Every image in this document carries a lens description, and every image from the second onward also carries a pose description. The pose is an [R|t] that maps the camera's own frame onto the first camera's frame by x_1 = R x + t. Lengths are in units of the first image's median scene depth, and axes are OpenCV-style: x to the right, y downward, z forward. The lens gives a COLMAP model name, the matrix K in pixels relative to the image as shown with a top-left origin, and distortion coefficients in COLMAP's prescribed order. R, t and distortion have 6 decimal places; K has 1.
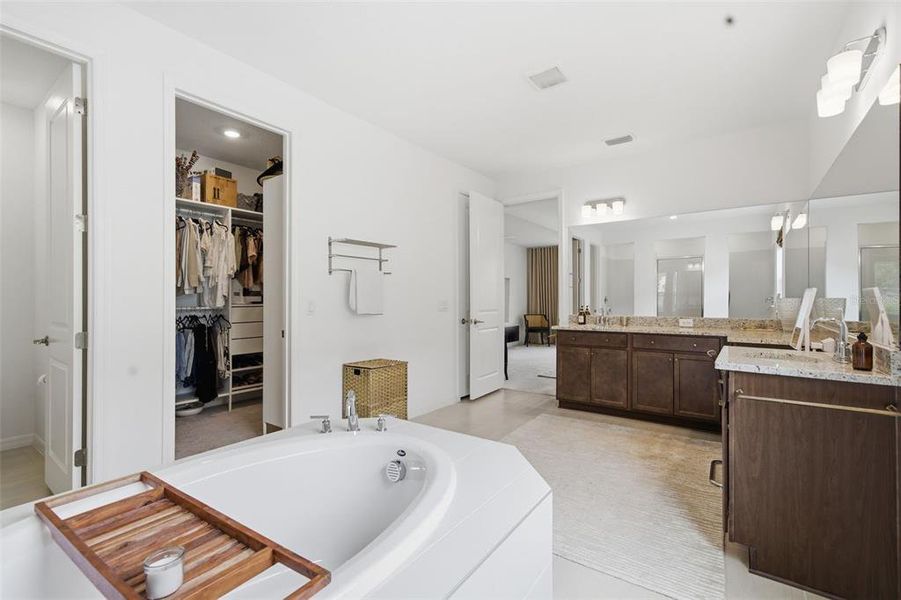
lens RADIAL K [[408.7, 0, 452.5], [0, 408.7, 298.4], [0, 0, 1]] dist [-0.002680, 0.000709]
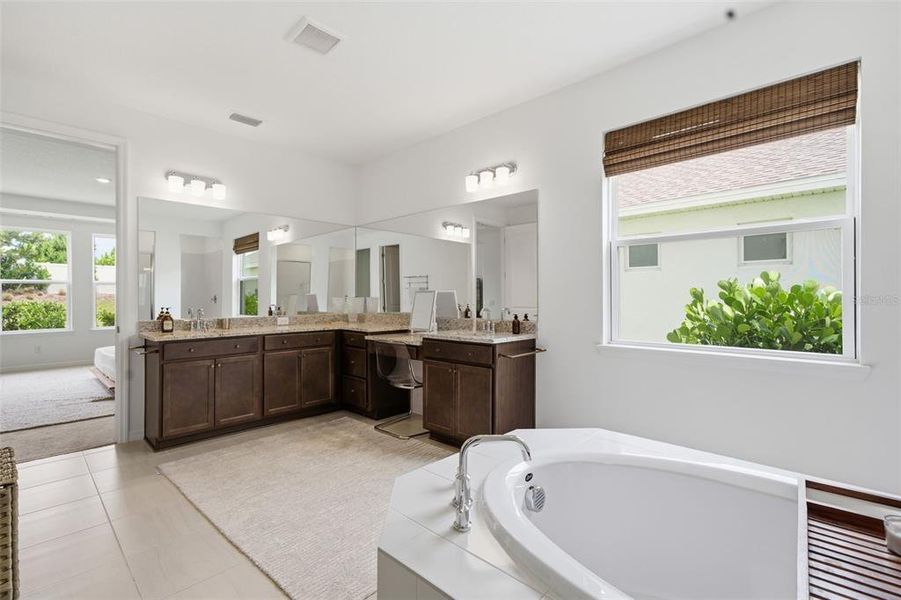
lens RADIAL K [[408.7, 0, 453.8], [0, 408.7, 298.5], [0, 0, 1]] dist [-0.002680, 0.000709]
pose [[0.130596, -0.000437, 0.991436, -0.461533], [0.000942, 1.000000, 0.000316, 0.002465], [-0.991435, 0.000893, 0.130597, 0.485059]]
